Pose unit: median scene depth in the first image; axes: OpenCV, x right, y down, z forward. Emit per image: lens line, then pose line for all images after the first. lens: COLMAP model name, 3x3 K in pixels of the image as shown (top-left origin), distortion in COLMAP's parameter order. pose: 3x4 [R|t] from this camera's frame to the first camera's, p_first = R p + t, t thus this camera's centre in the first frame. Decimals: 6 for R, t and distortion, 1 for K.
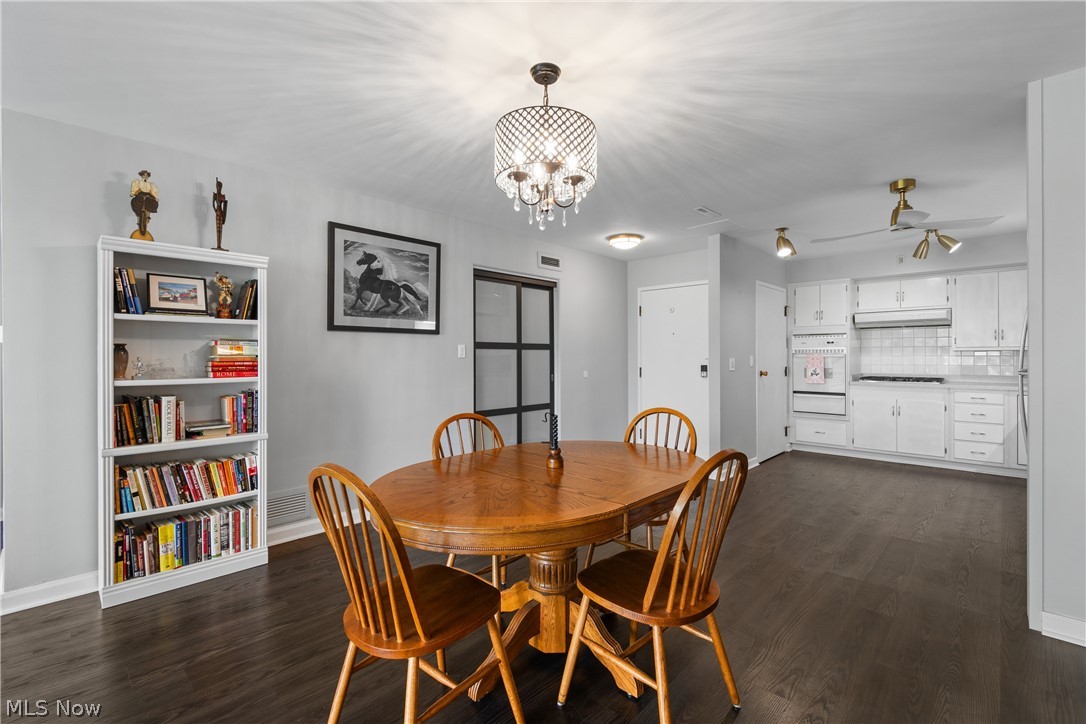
lens RADIAL K [[481.7, 0, 552.0], [0, 481.7, 356.5], [0, 0, 1]] dist [0.002874, -0.002326]
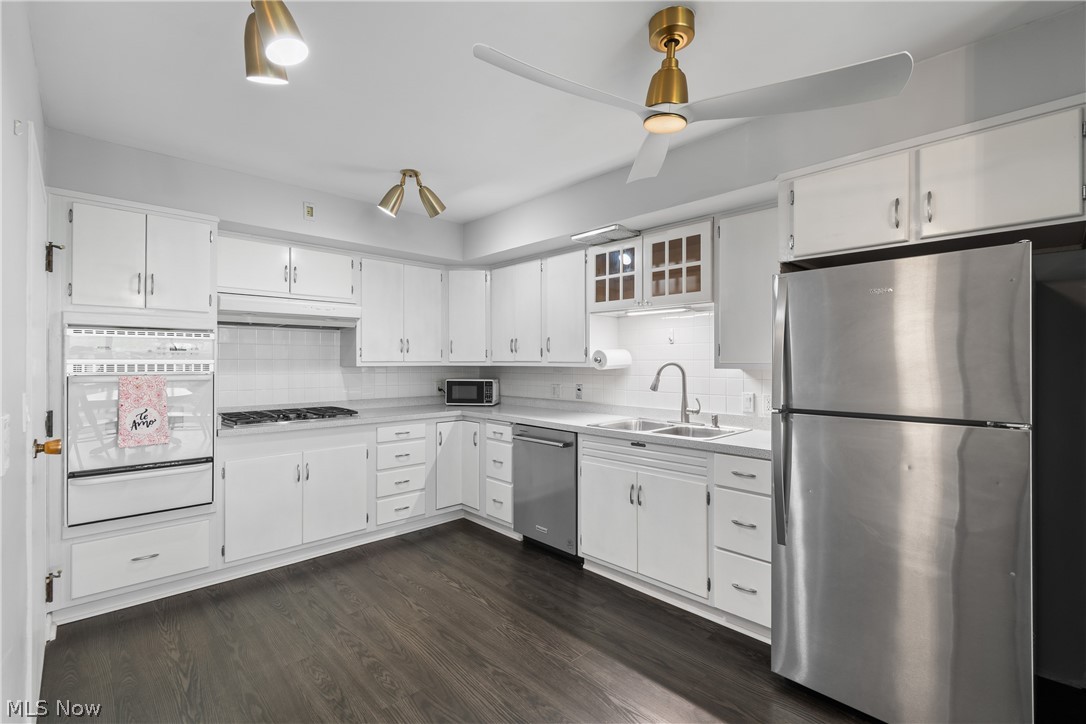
lens RADIAL K [[481.7, 0, 552.9], [0, 481.7, 360.2], [0, 0, 1]] dist [0.002874, -0.002326]
pose [[0.045210, 0.004545, 0.998967, 0.173997], [-0.001580, 0.999989, -0.004478, -0.019932], [-0.998976, -0.001376, 0.045216, 0.753805]]
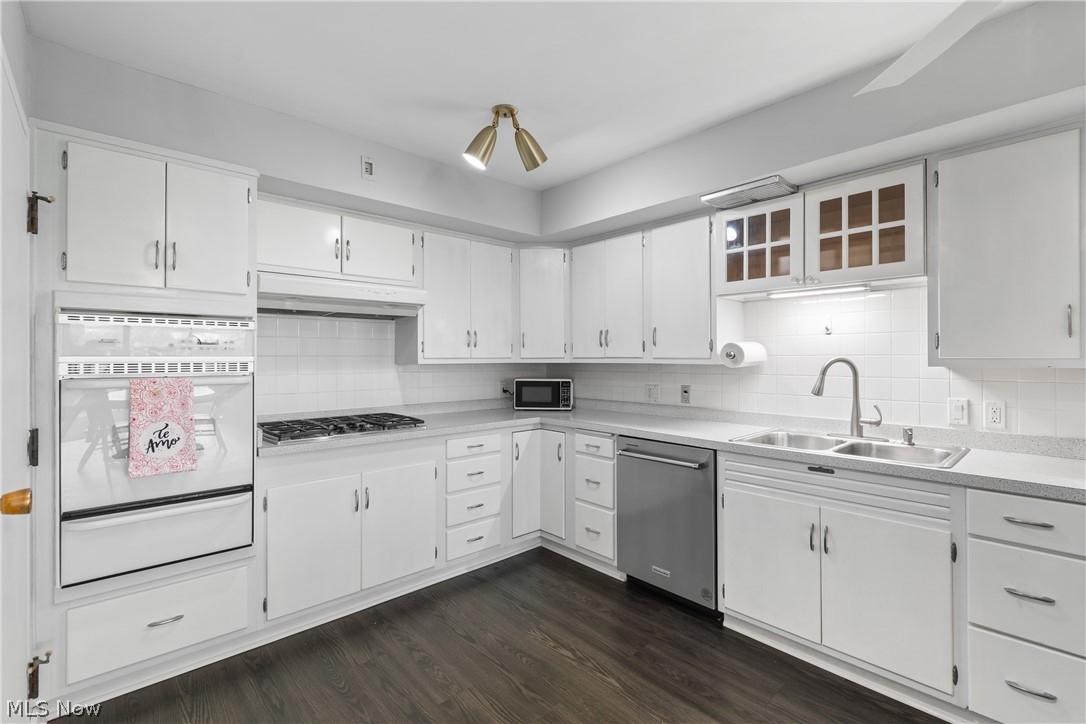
lens RADIAL K [[481.7, 0, 552.4], [0, 481.7, 355.5], [0, 0, 1]] dist [0.002874, -0.002326]
pose [[0.069932, 0.005744, 0.997535, 0.308529], [0.001540, 0.999982, -0.005866, -0.020283], [-0.997551, 0.001946, 0.069922, 0.878795]]
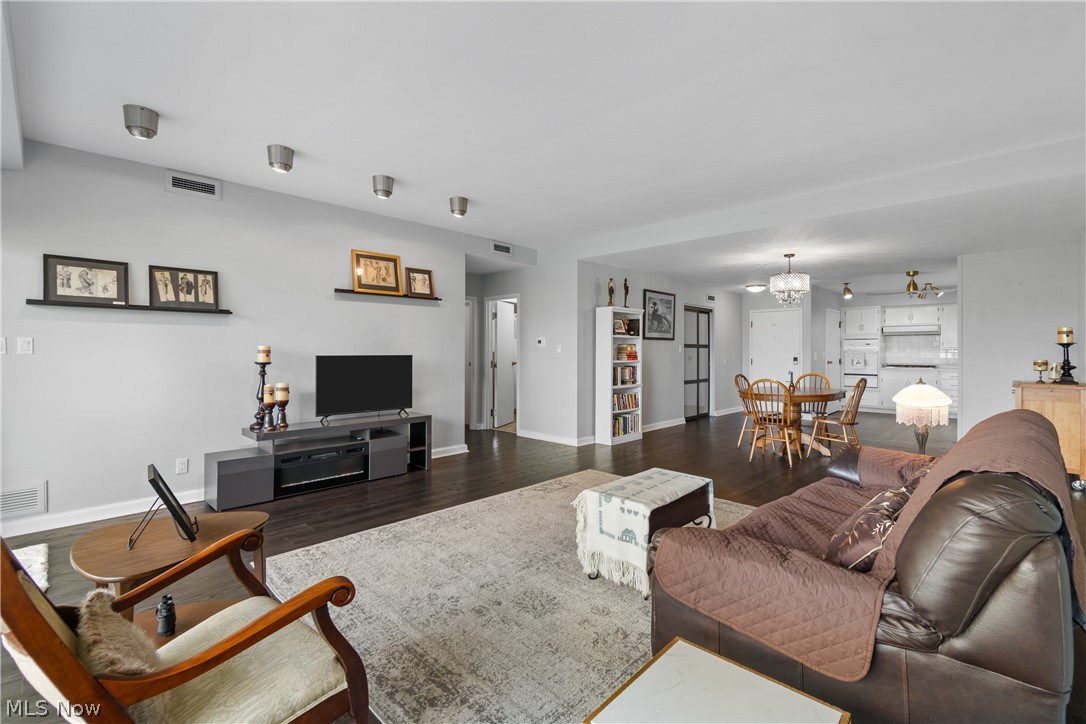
lens RADIAL K [[481.7, 0, 555.0], [0, 481.7, 350.3], [0, 0, 1]] dist [0.002874, -0.002326]
pose [[0.999961, 0.004541, -0.007517, -0.583531], [-0.004552, 0.999989, -0.001394, -0.000535], [0.007510, 0.001429, 0.999971, -0.799014]]
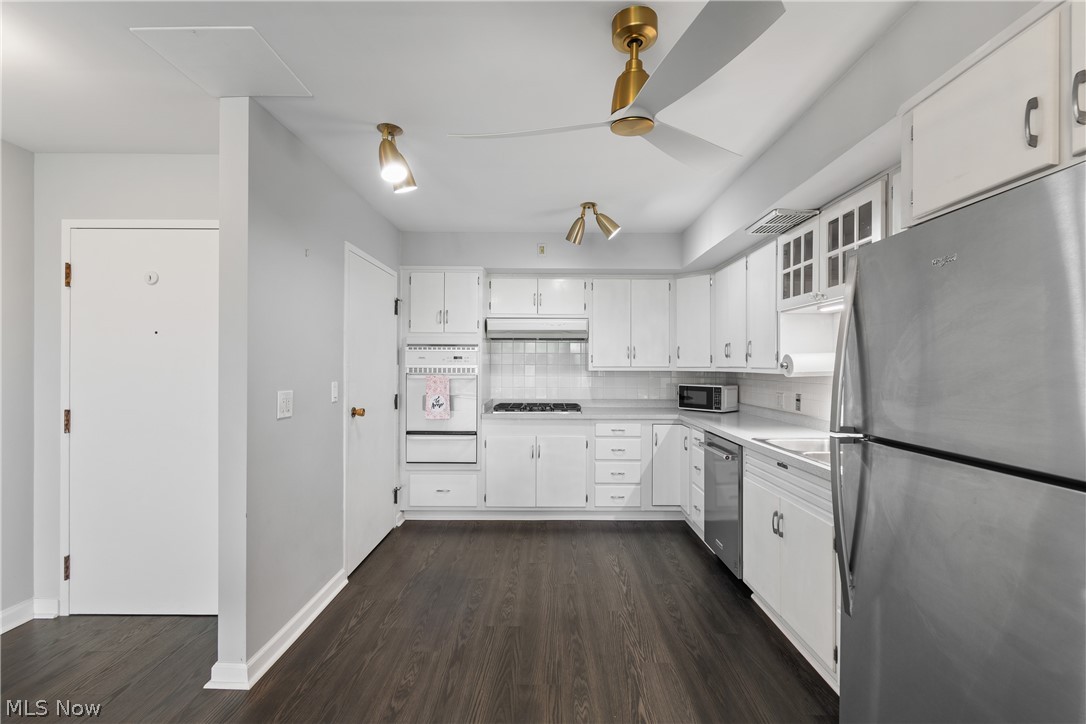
lens RADIAL K [[481.7, 0, 551.4], [0, 481.7, 363.4], [0, 0, 1]] dist [0.002874, -0.002326]
pose [[0.724398, 0.007752, 0.689339, 0.242905], [-0.005934, 0.999970, -0.005009, -0.021625], [-0.689357, -0.000462, 0.724422, 0.495200]]
